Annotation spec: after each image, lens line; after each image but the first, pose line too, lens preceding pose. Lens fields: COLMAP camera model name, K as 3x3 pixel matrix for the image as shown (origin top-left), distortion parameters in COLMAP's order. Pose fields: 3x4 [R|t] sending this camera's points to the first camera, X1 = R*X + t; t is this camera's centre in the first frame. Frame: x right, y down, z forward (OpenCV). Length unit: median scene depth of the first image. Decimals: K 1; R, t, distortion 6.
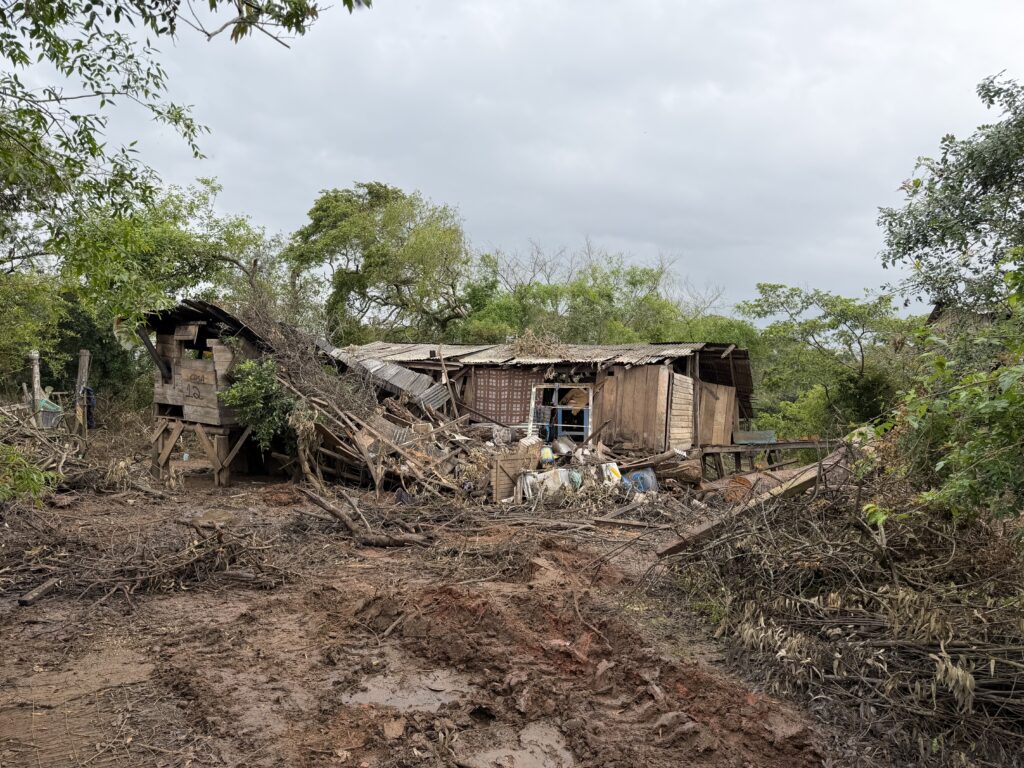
lens RADIAL K [[709.9, 0, 513.5], [0, 709.9, 386.5], [0, 0, 1]] dist [-0.008720, -0.010687]
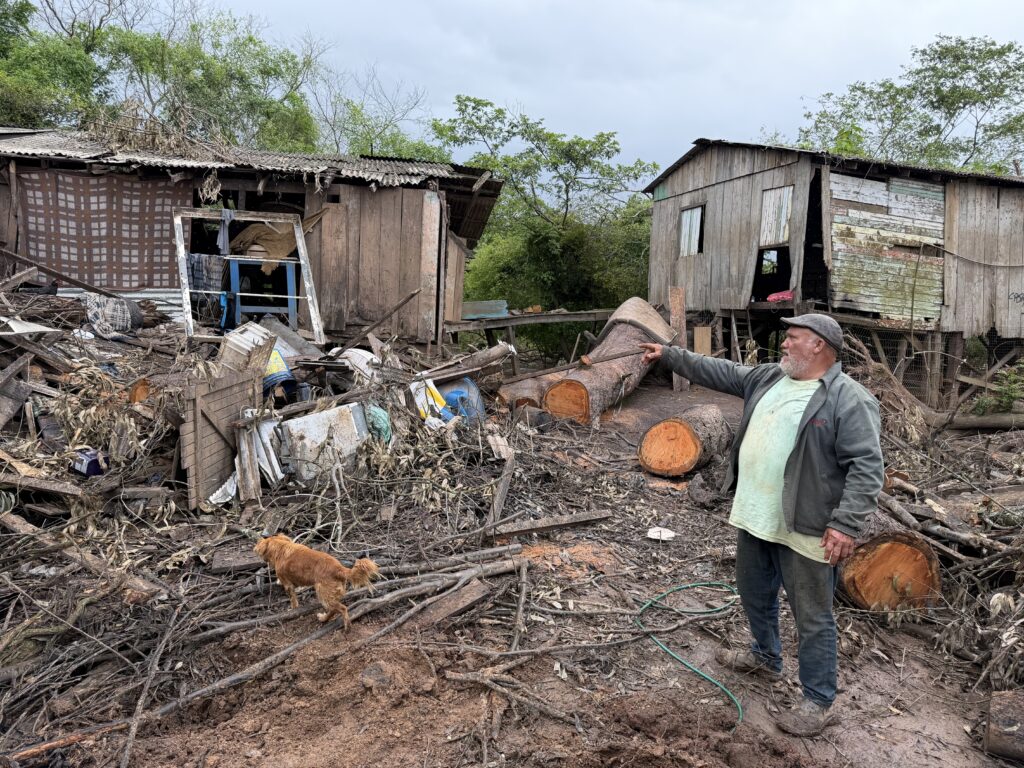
lens RADIAL K [[709.9, 0, 512.2], [0, 709.9, 388.8], [0, 0, 1]] dist [-0.008720, -0.010687]
pose [[0.806890, -0.072581, 0.586226, -0.078312], [-0.046100, 0.981658, 0.184992, 0.017463], [-0.588900, -0.176293, 0.788744, 0.456585]]
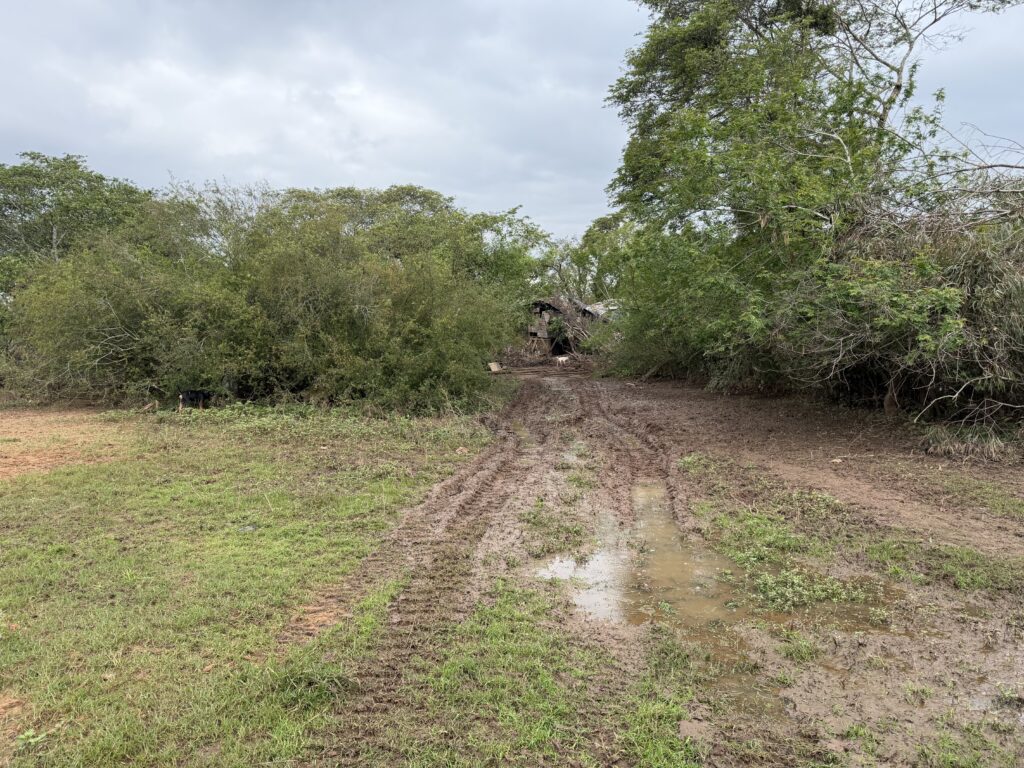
lens RADIAL K [[709.9, 0, 511.6], [0, 709.9, 384.5], [0, 0, 1]] dist [-0.008720, -0.010687]
pose [[0.887681, -0.033627, -0.459228, 0.918644], [0.089169, 0.991004, 0.099797, -0.072368], [0.451742, -0.129537, 0.882695, -1.959753]]
